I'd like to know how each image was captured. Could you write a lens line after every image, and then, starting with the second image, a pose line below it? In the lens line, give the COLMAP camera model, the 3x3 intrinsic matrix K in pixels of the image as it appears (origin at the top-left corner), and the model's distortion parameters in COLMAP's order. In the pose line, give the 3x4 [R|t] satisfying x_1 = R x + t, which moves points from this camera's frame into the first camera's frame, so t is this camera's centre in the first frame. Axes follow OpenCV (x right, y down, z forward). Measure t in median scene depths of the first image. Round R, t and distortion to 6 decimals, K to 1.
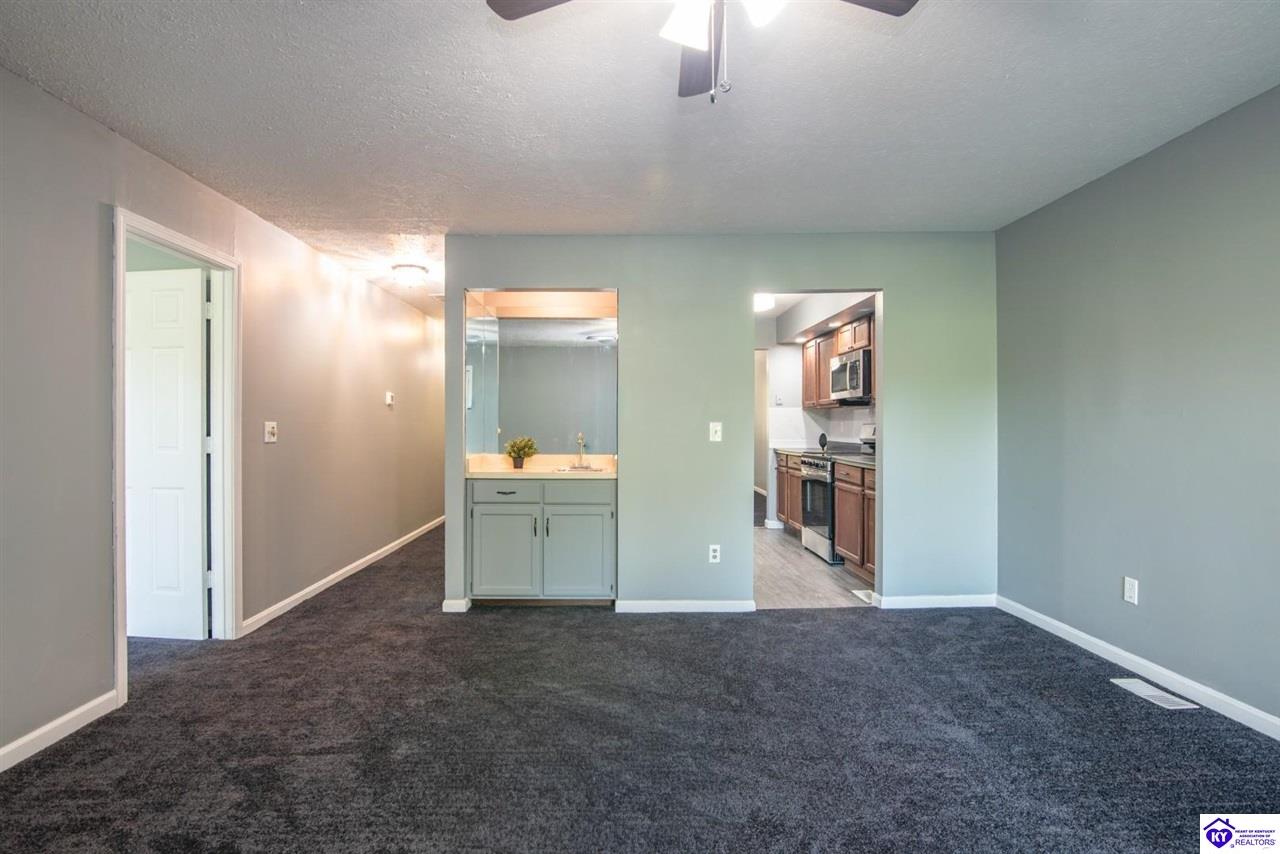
lens RADIAL K [[616.5, 0, 610.7], [0, 616.5, 425.5], [0, 0, 1]] dist [-0.018953, 0.000654]
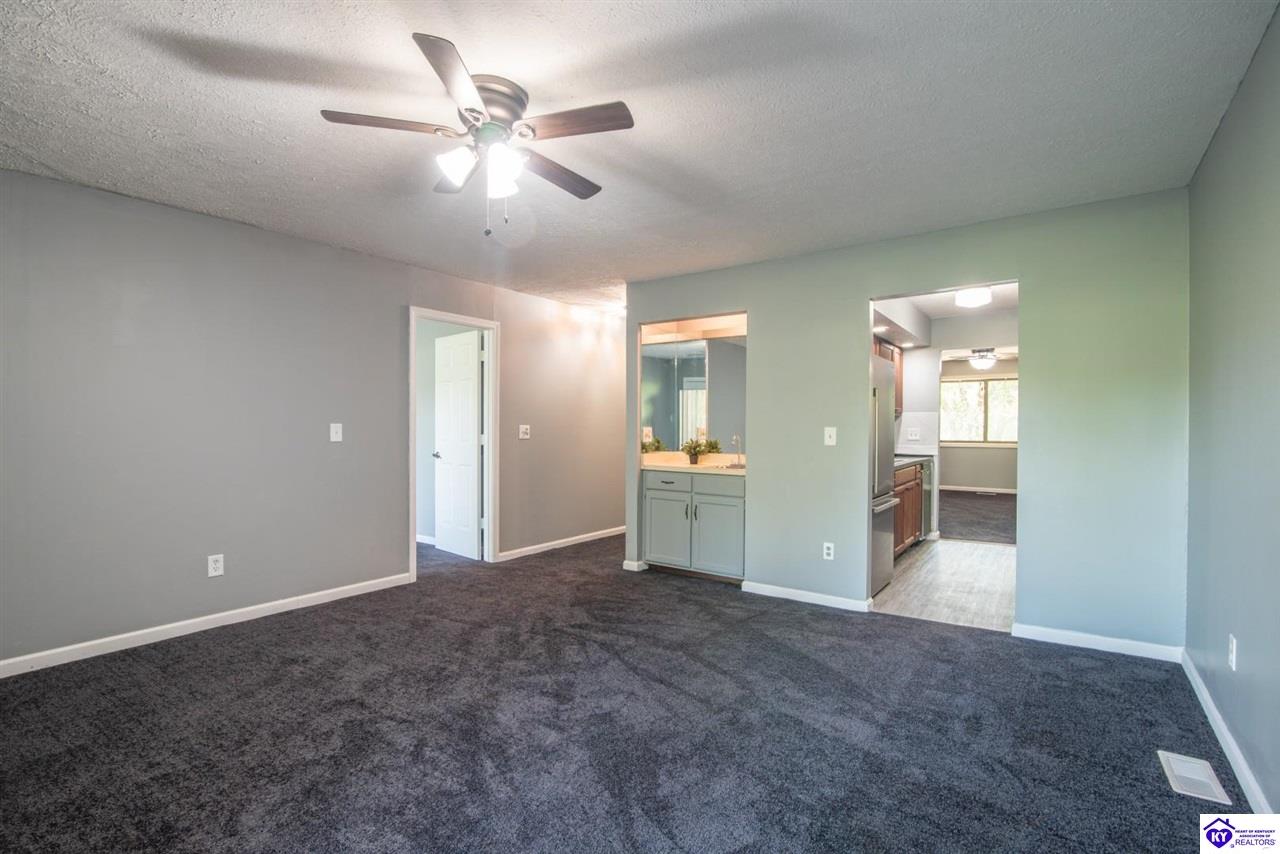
lens RADIAL K [[590.6, 0, 634.2], [0, 590.6, 434.2], [0, 0, 1]] dist [-0.018819, 0.001003]
pose [[0.809370, 0.011969, -0.587177, 0.549729], [-0.007882, 0.999924, 0.009516, 0.000056], [0.587246, -0.003074, 0.809403, -0.017645]]
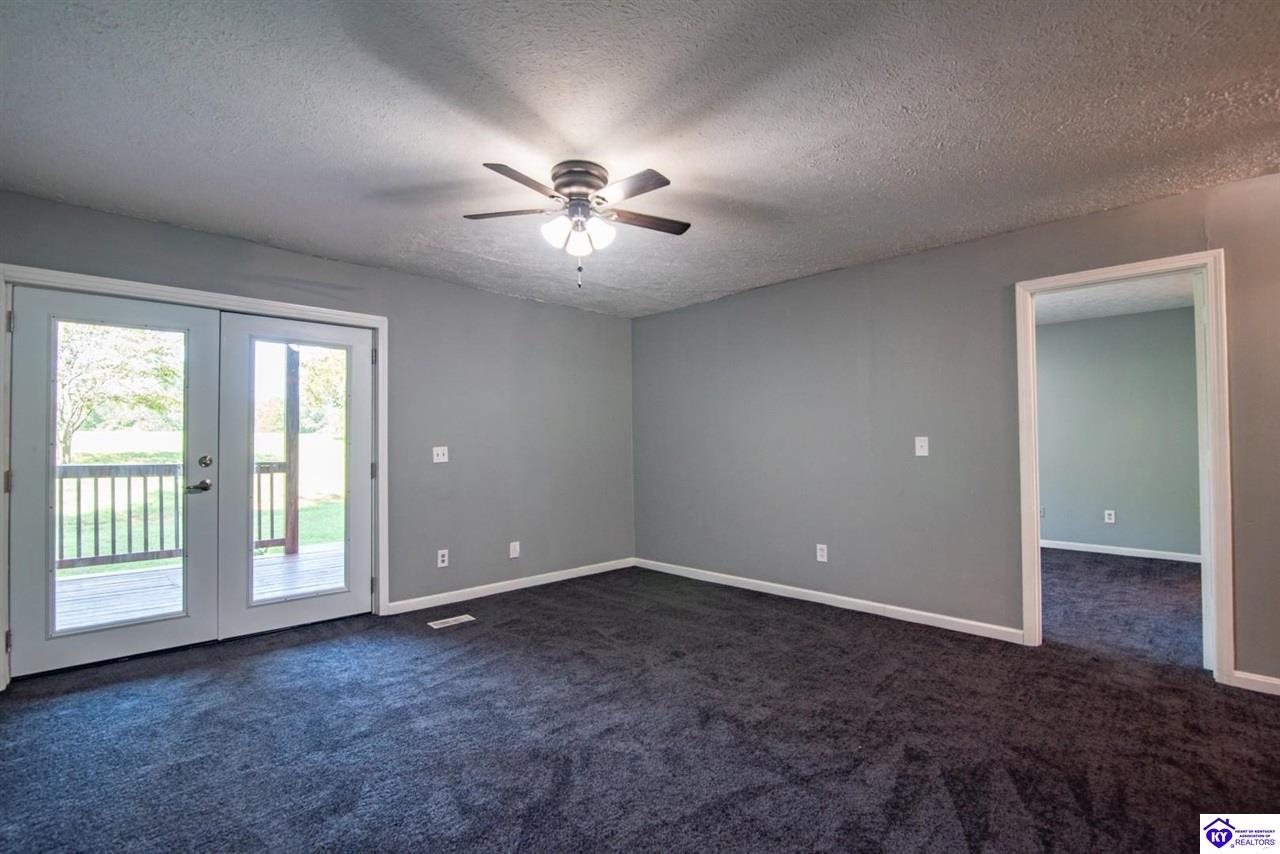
lens RADIAL K [[590.6, 0, 634.2], [0, 590.6, 434.2], [0, 0, 1]] dist [-0.018819, 0.001003]
pose [[-0.714061, -0.001364, -0.700083, 0.546917], [0.006504, 0.999942, -0.008582, -0.004737], [0.700054, -0.010681, -0.714010, 0.978049]]
